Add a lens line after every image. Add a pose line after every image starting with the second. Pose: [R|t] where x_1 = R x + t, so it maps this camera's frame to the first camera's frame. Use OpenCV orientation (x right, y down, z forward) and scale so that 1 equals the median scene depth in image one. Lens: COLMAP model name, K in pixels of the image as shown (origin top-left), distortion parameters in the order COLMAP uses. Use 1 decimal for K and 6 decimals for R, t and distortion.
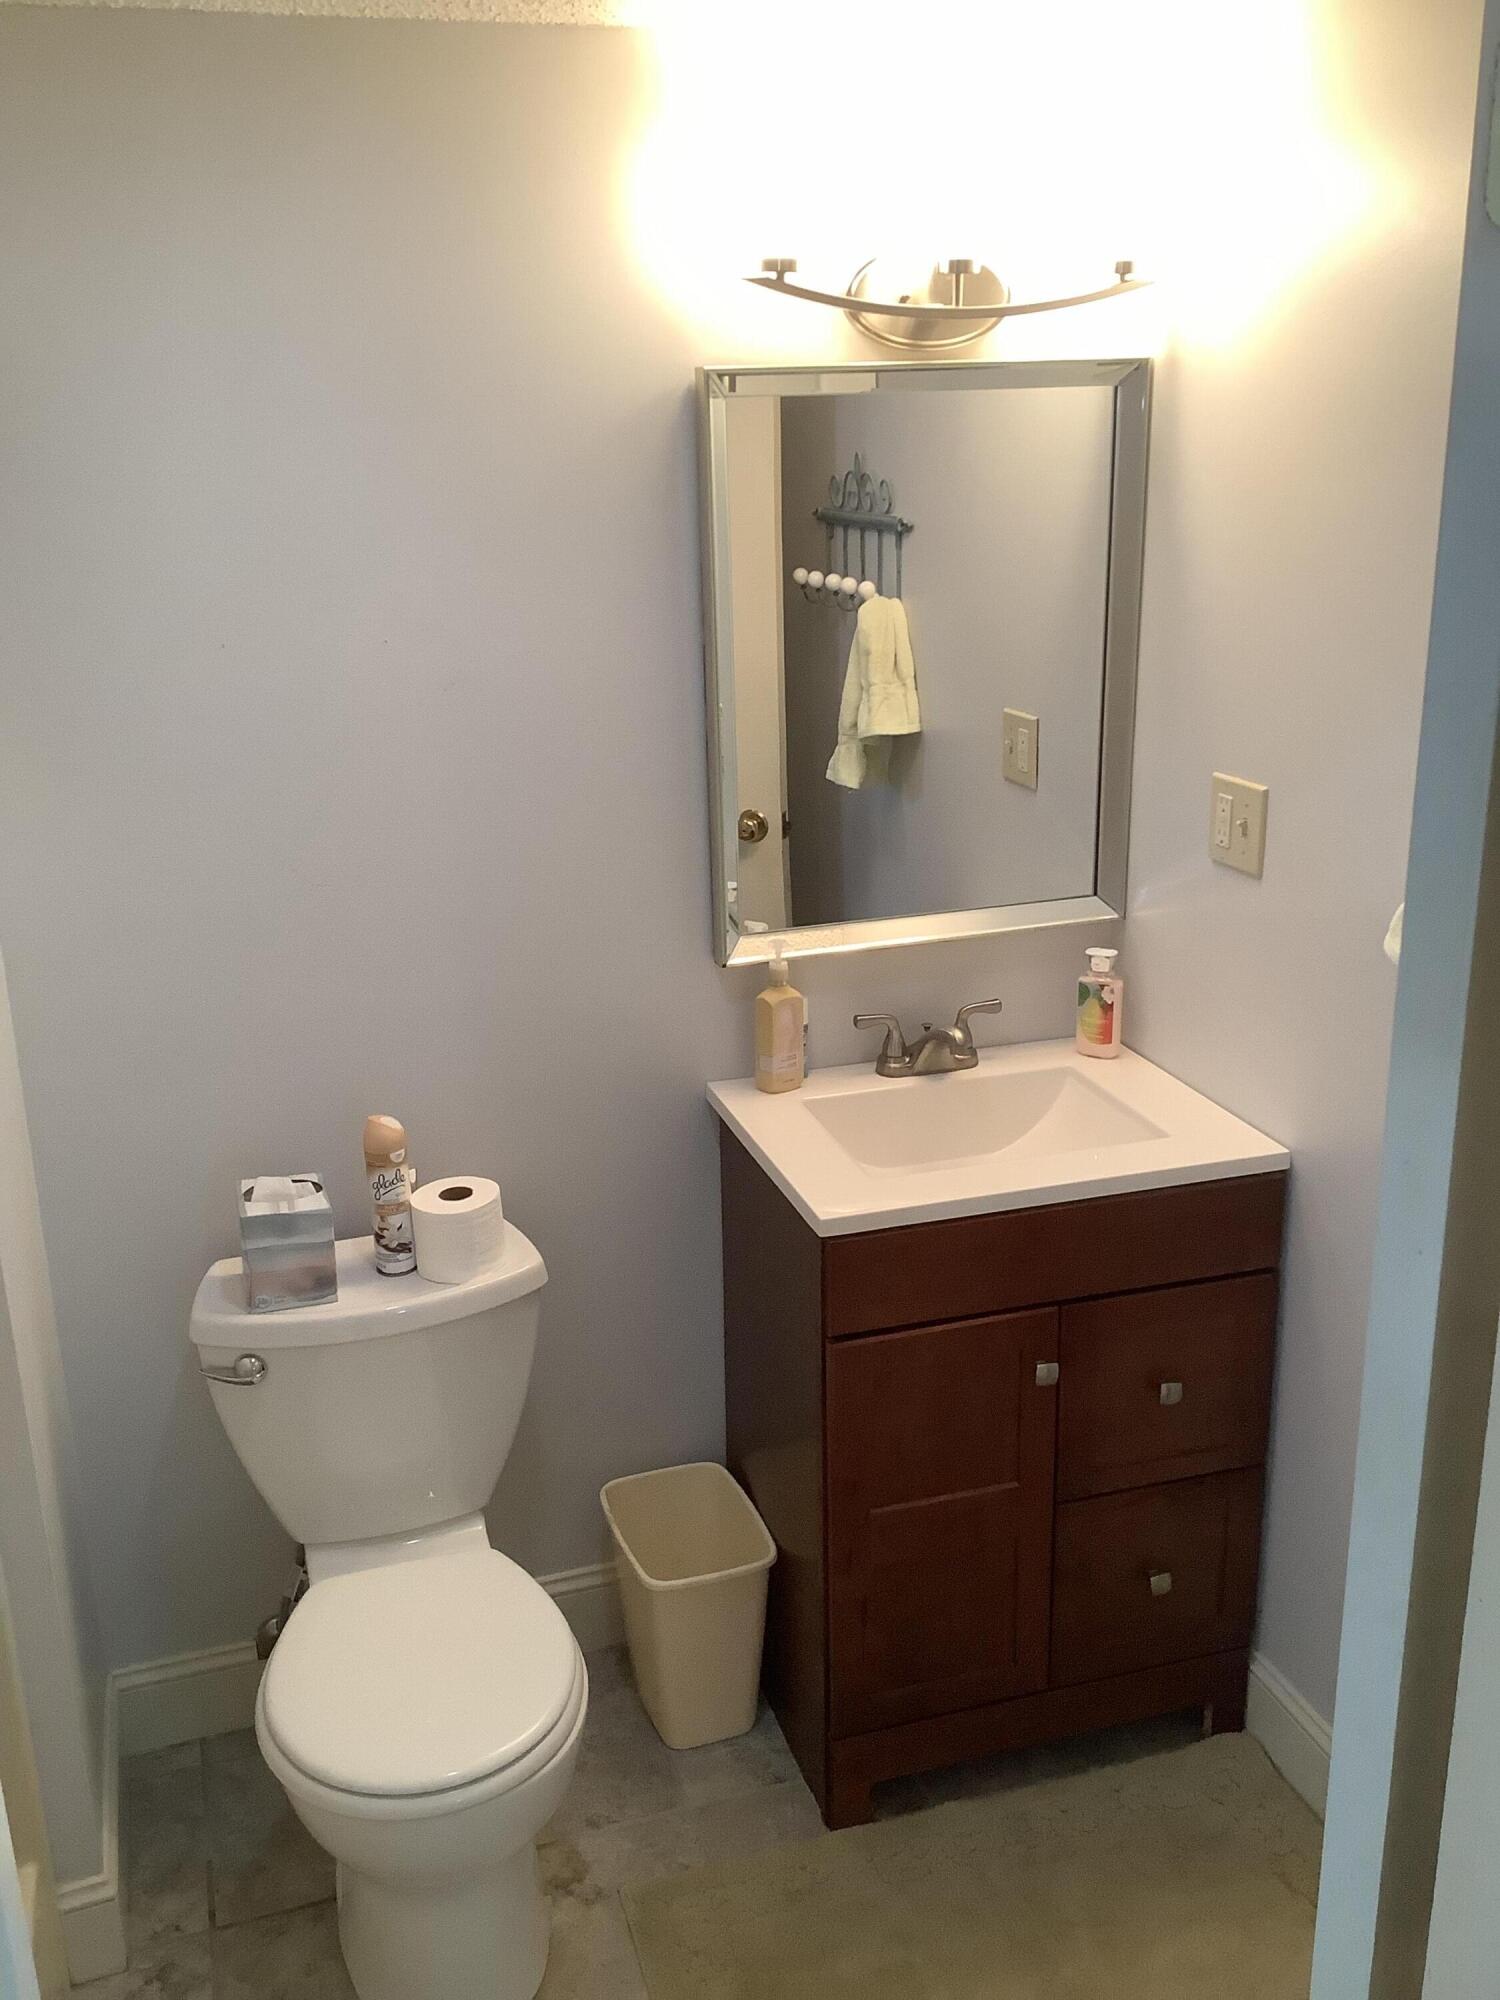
lens RADIAL K [[1792.5, 0, 745.4], [0, 1792.5, 987.0], [0, 0, 1]] dist [0.107751, -0.168479]
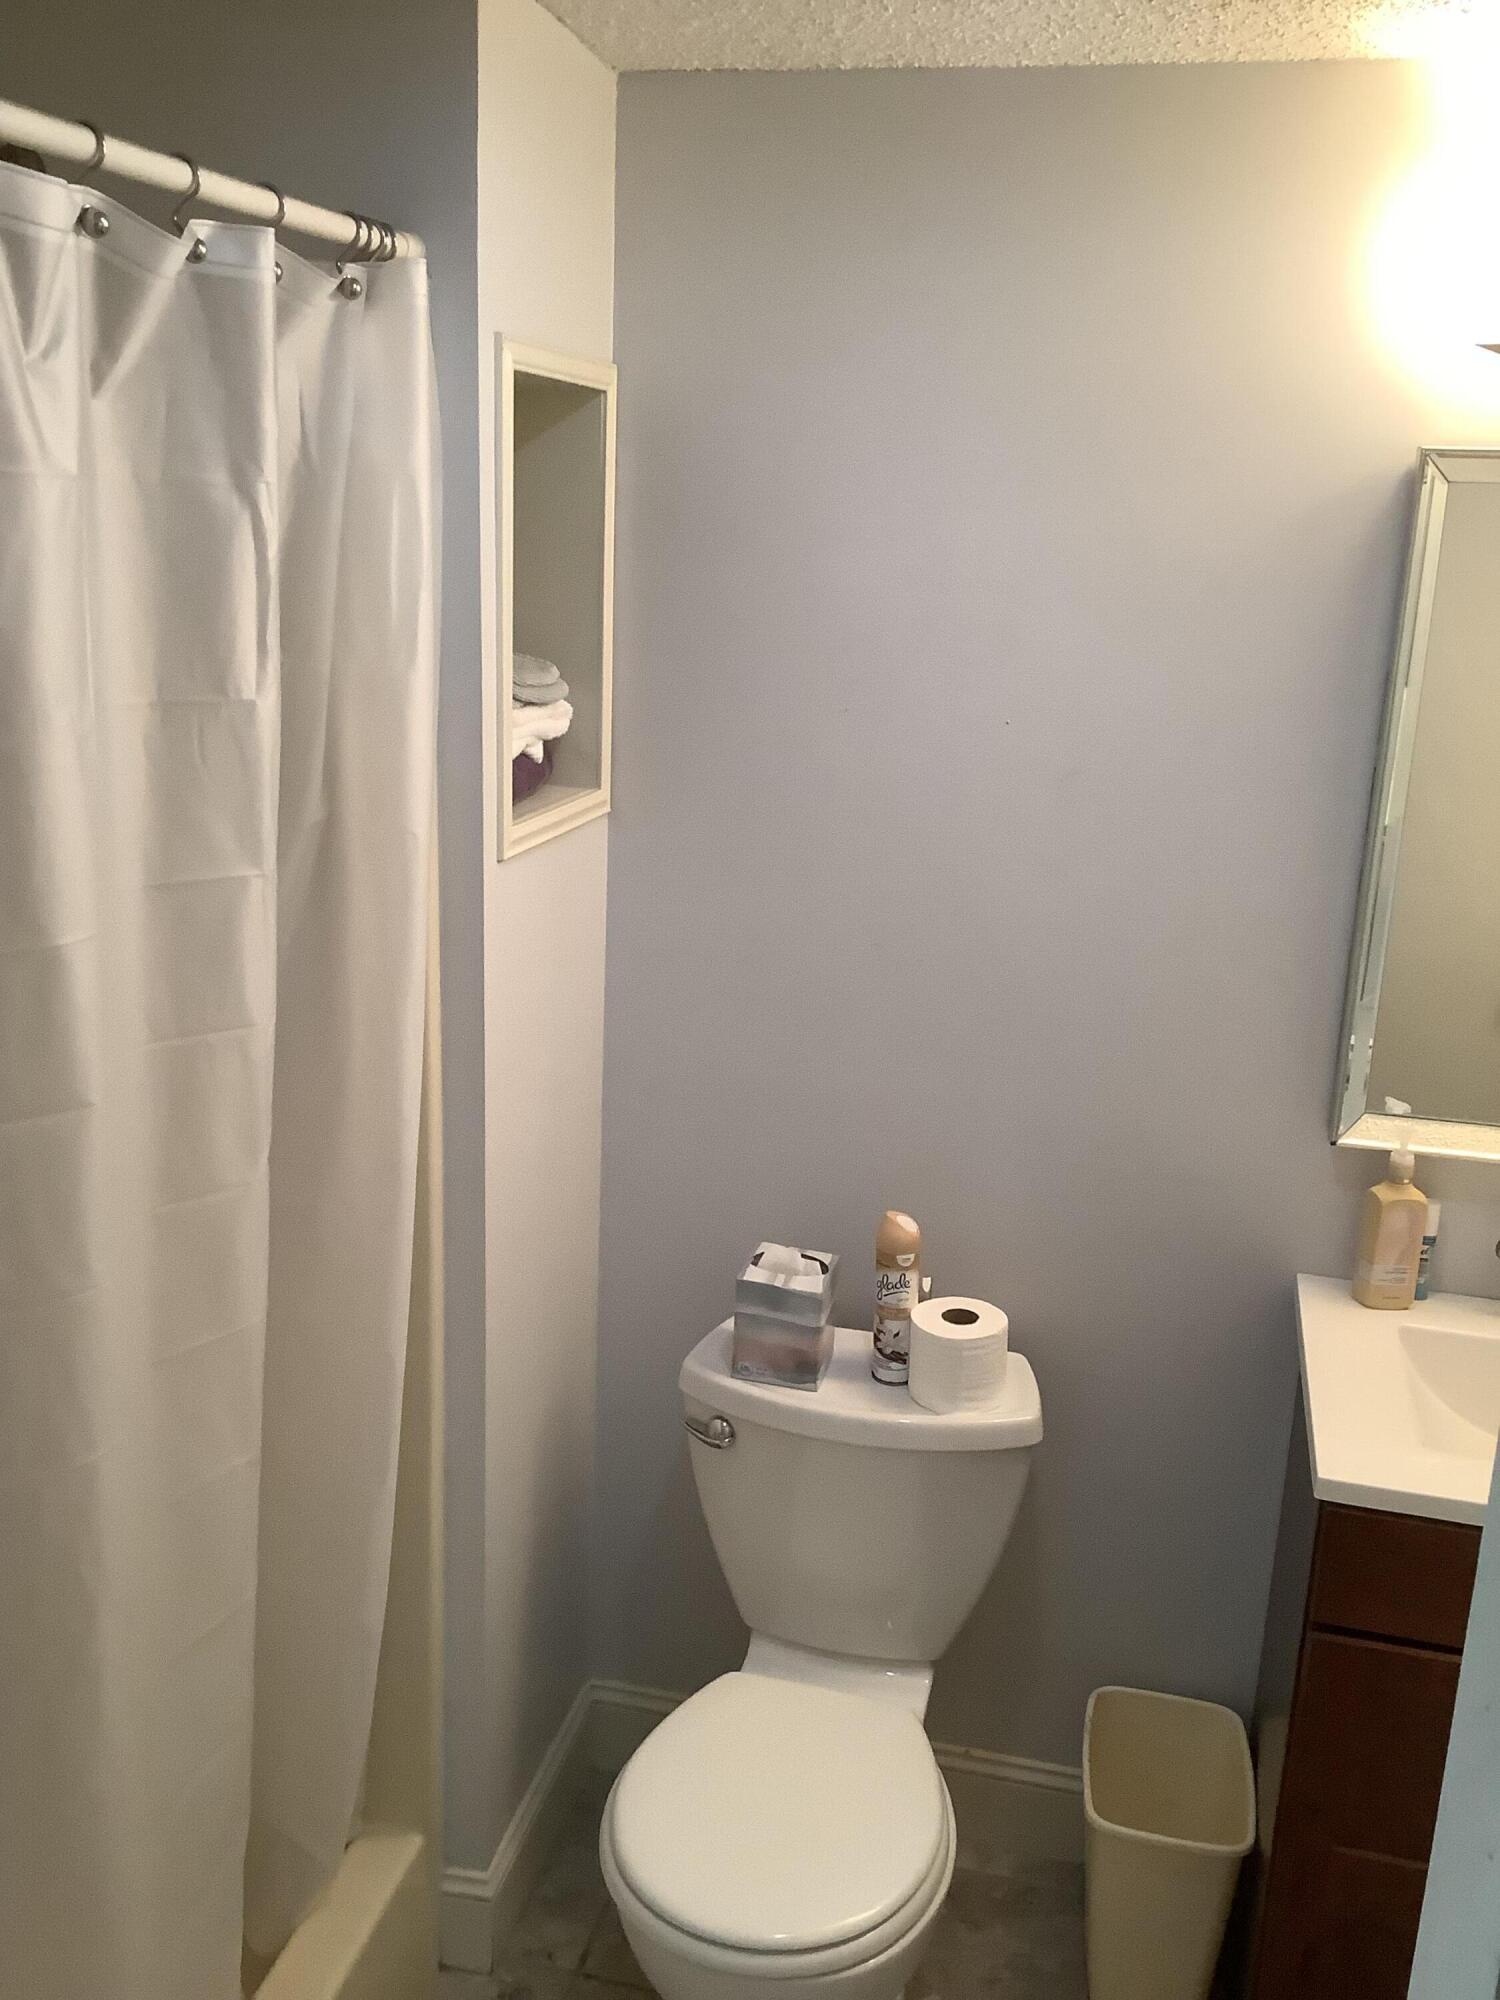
lens RADIAL K [[1792.5, 0, 745.4], [0, 1792.5, 987.0], [0, 0, 1]] dist [0.107751, -0.168479]
pose [[0.849949, 0.188094, -0.492145, 0.170210], [-0.207096, 0.978186, 0.016194, -0.043227], [0.484456, 0.088158, 0.870362, 0.128554]]
